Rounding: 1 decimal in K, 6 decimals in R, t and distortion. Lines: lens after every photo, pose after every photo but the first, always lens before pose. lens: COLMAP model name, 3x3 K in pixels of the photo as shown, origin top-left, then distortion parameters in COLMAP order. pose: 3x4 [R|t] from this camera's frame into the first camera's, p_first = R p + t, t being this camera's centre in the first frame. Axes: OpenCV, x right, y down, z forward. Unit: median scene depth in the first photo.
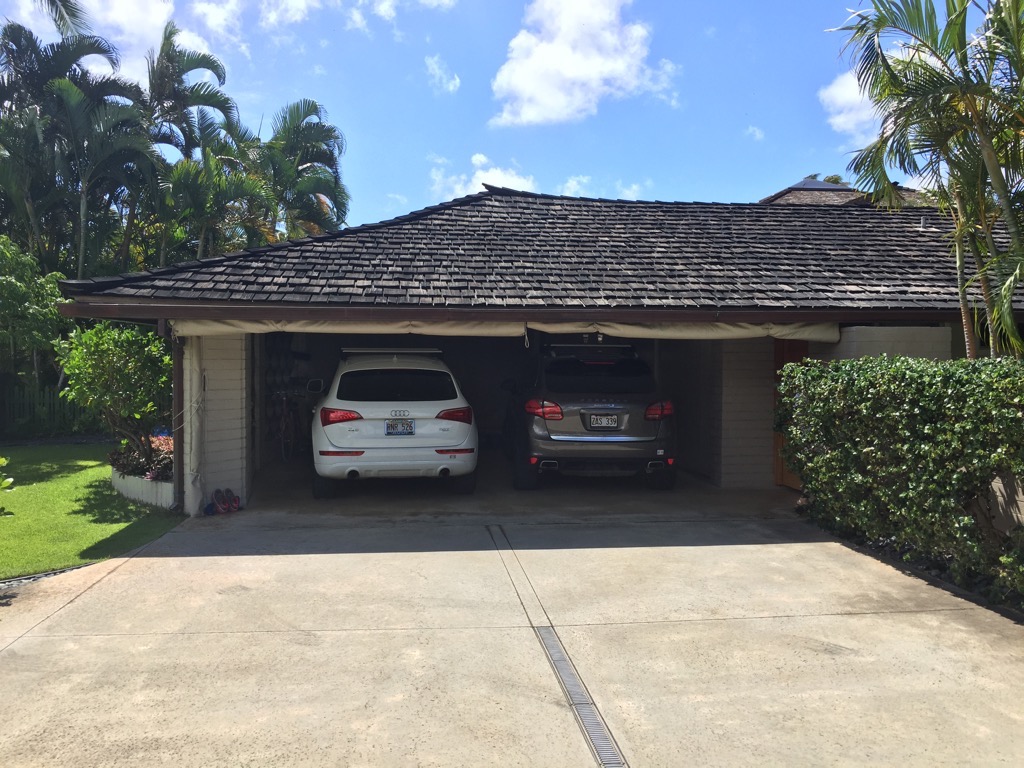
lens RADIAL K [[872.0, 0, 508.5], [0, 872.0, 382.2], [0, 0, 1]] dist [0.055563, -0.060843]
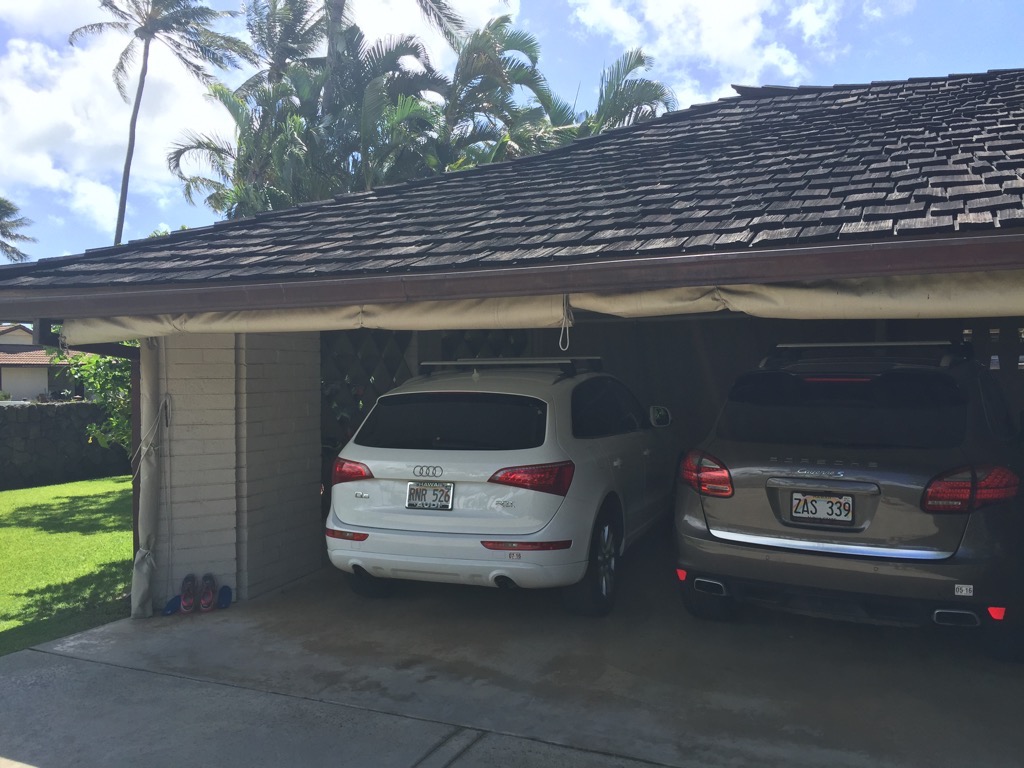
lens RADIAL K [[872.0, 0, 514.8], [0, 872.0, 385.7], [0, 0, 1]] dist [0.055563, -0.060843]
pose [[0.852781, -0.002808, -0.522261, 0.219144], [-0.001907, 0.999962, -0.008490, -0.015279], [0.522265, 0.008236, 0.852743, 0.539090]]
